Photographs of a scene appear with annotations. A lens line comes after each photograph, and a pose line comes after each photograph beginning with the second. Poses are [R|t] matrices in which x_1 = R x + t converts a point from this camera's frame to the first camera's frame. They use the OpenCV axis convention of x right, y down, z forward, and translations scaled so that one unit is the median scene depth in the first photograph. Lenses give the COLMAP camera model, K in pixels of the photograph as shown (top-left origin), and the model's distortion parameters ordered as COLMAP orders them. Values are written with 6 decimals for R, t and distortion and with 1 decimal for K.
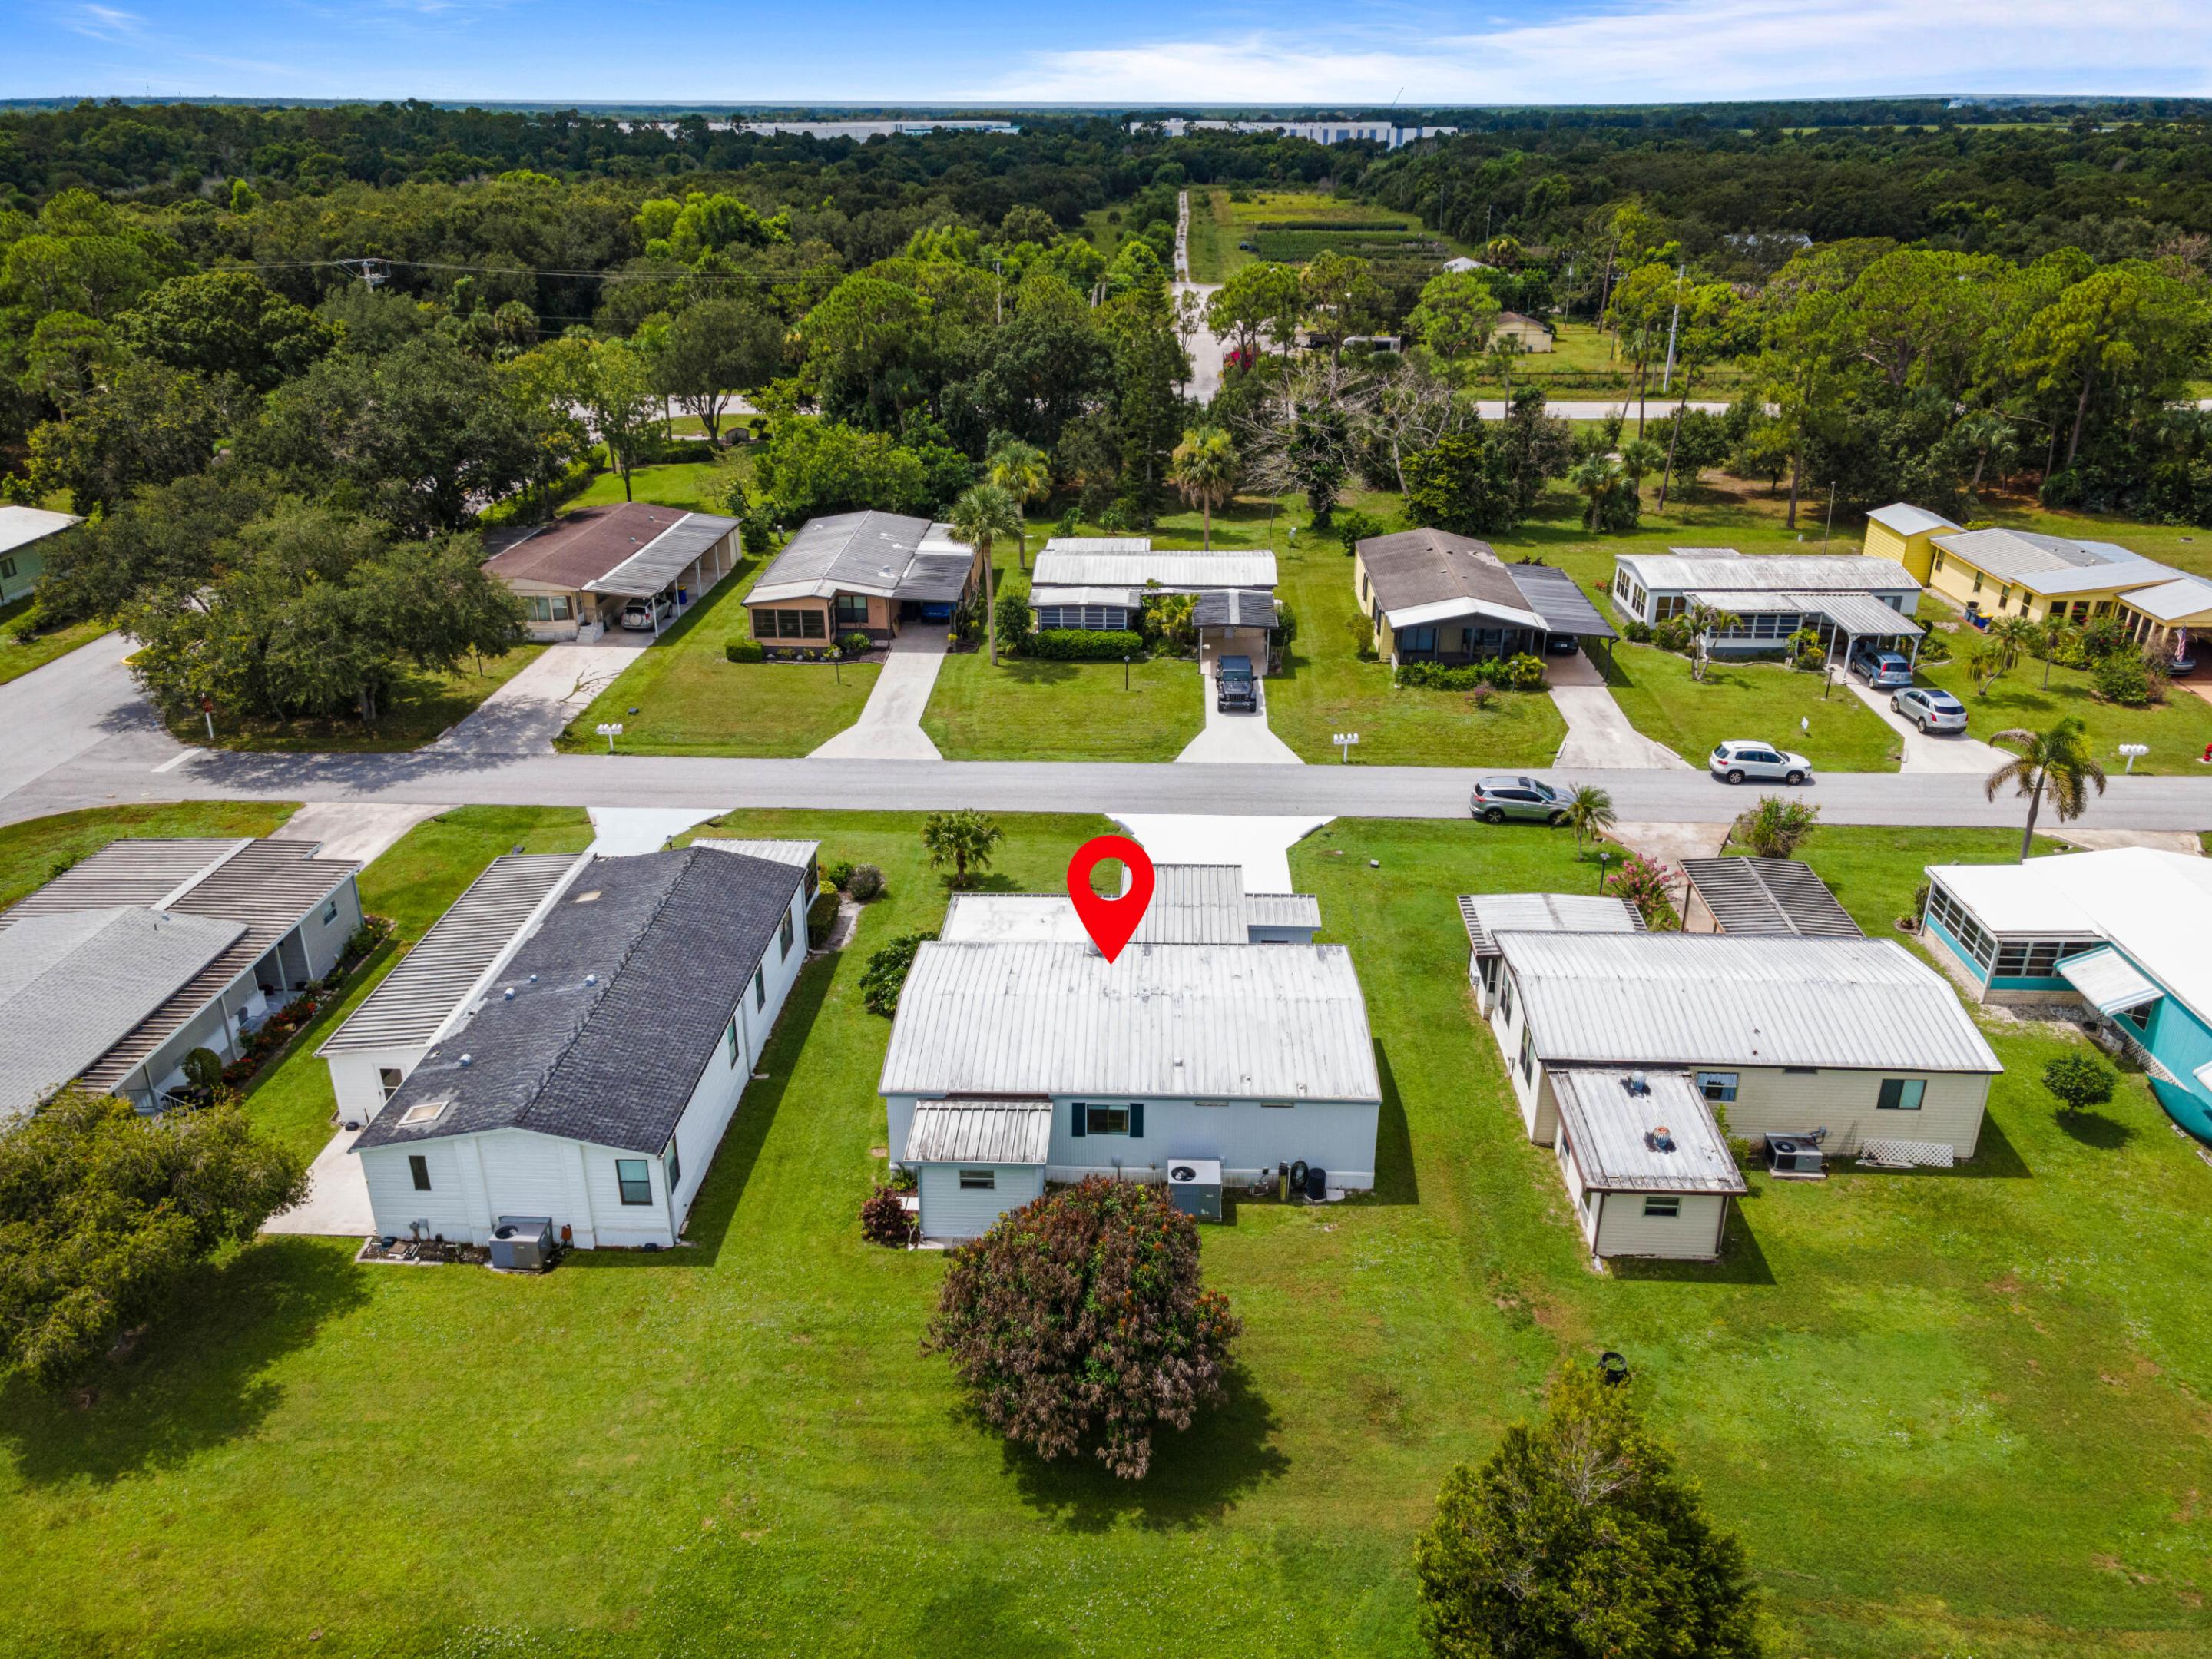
lens RADIAL K [[1609.1, 0, 1098.9], [0, 1609.1, 833.2], [0, 0, 1]] dist [0.042145, 0.005878]
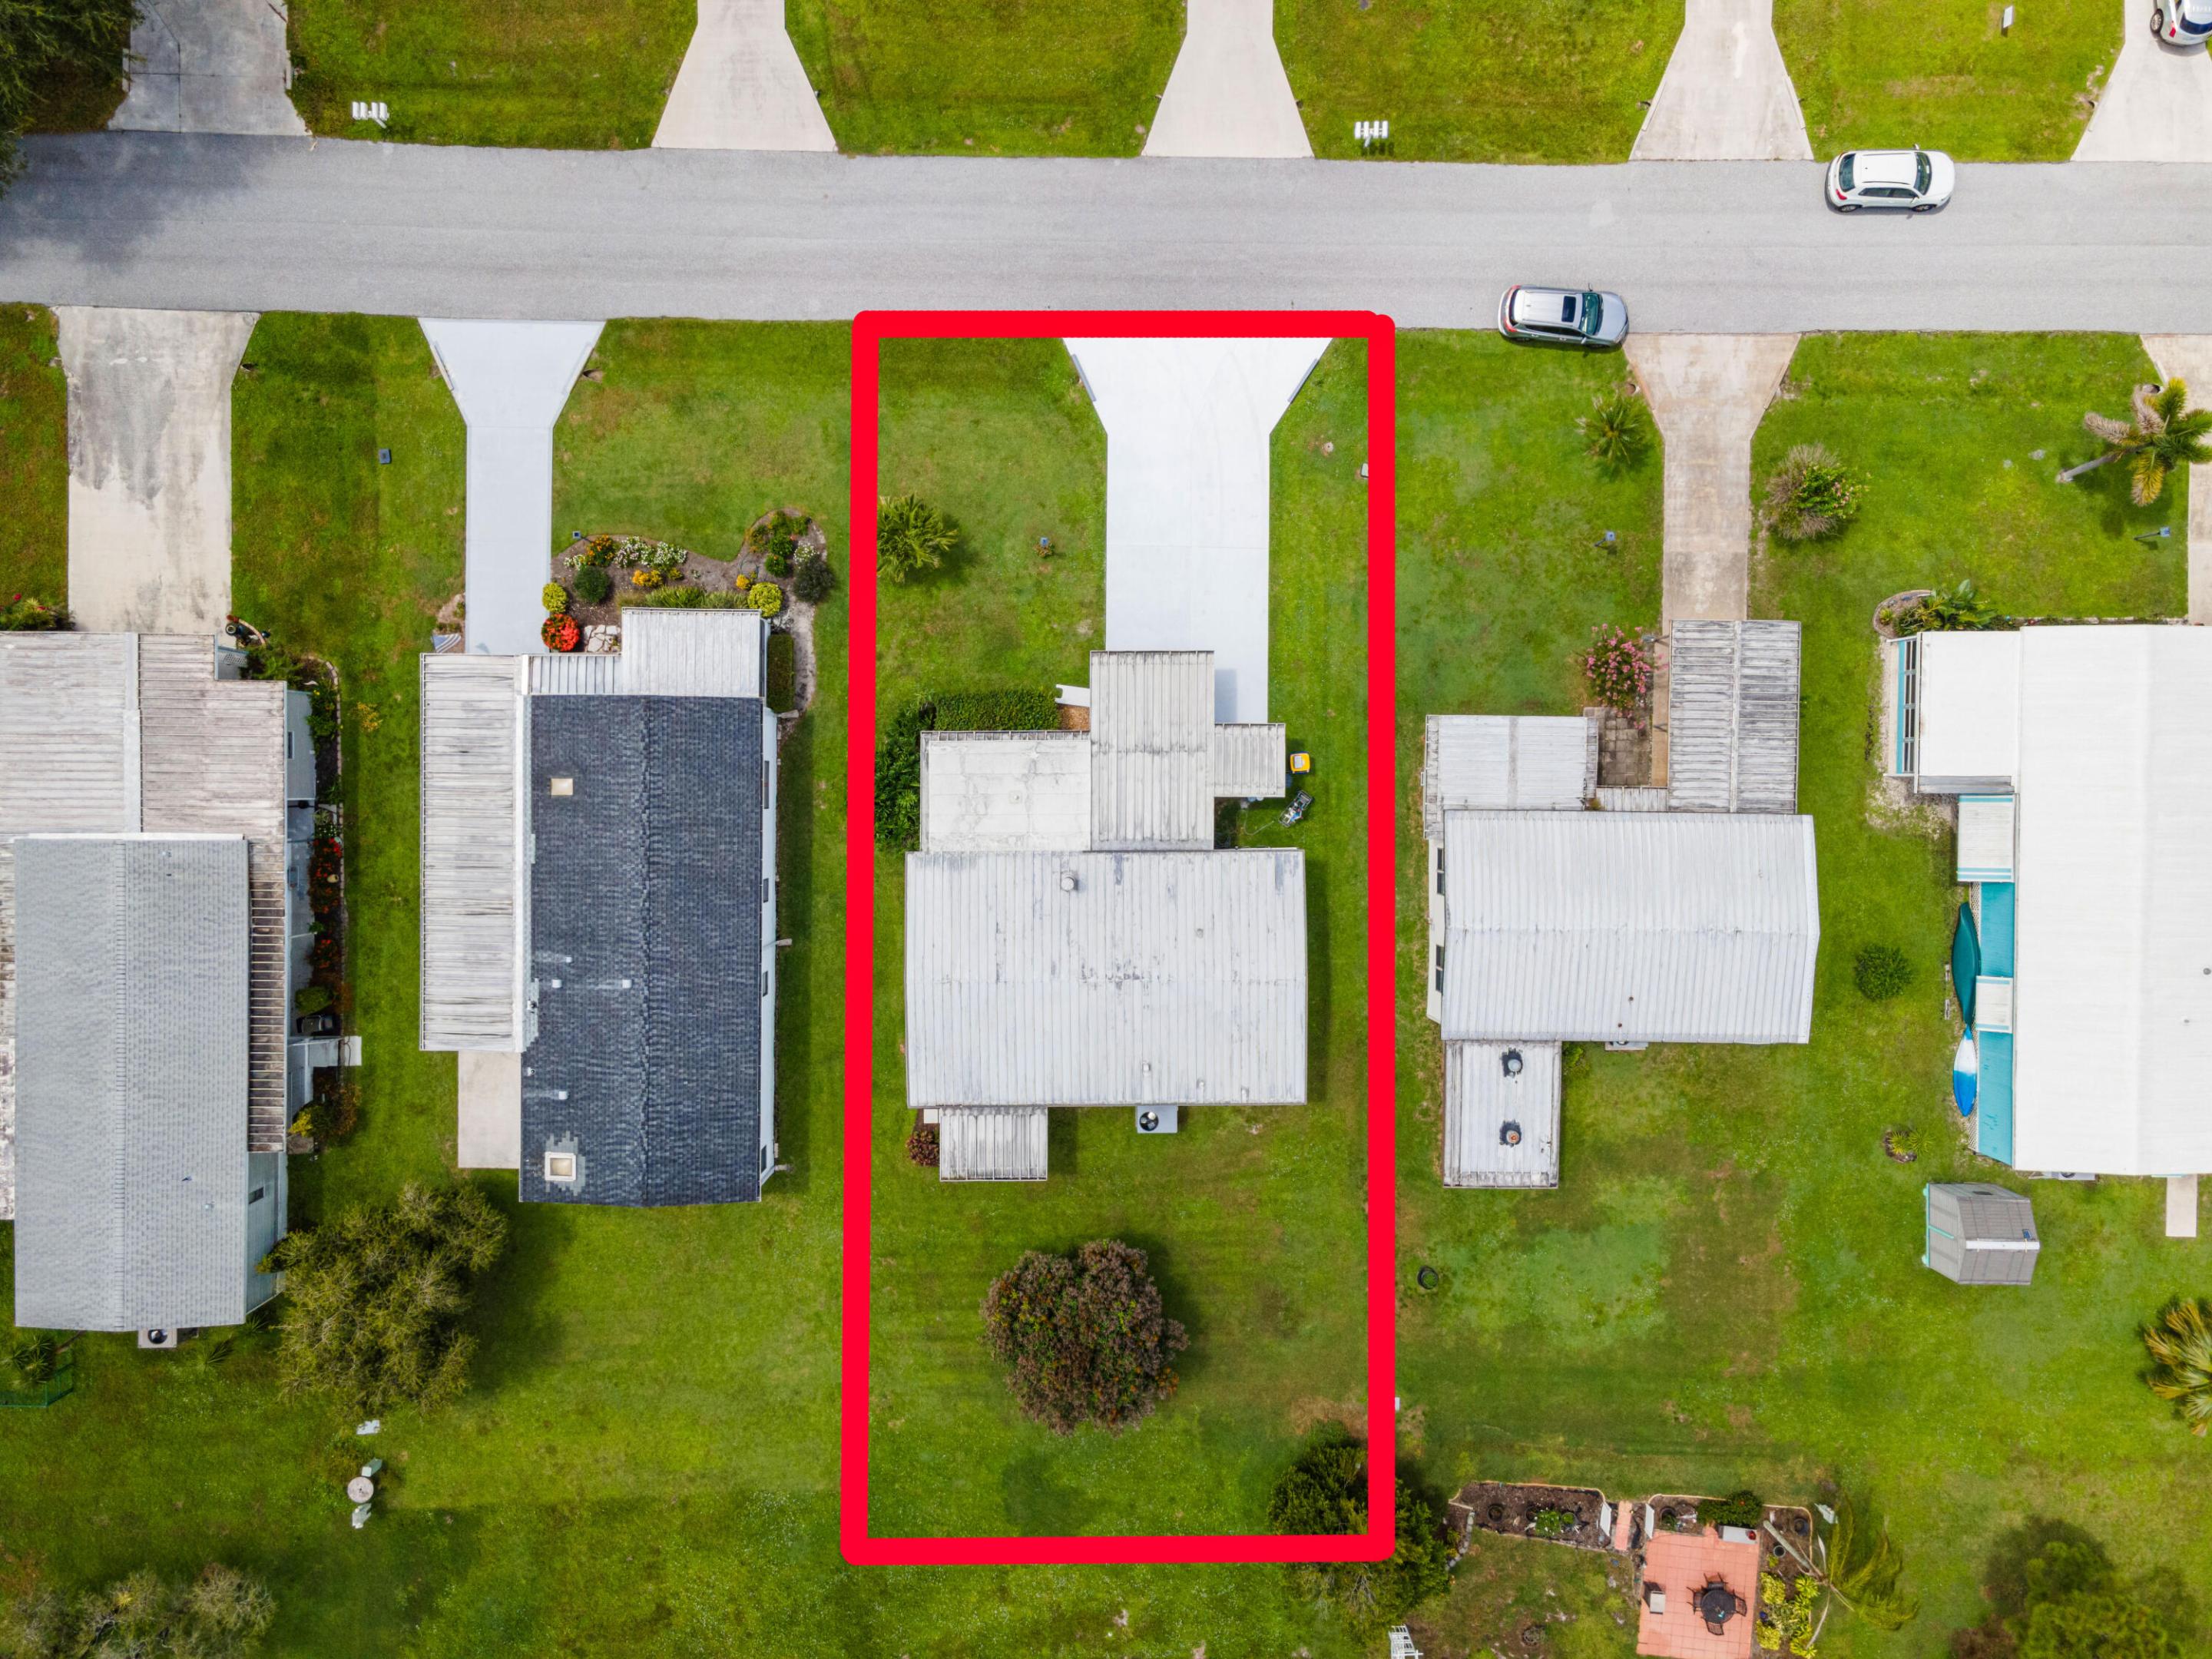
lens RADIAL K [[1609.1, 0, 1105.9], [0, 1609.1, 820.6], [0, 0, 1]] dist [0.042145, 0.005878]
pose [[0.998983, -0.041550, 0.017537, 0.002362], [0.000160, 0.392120, 0.919914, -0.614482], [-0.045099, -0.918975, 0.391728, 0.401262]]
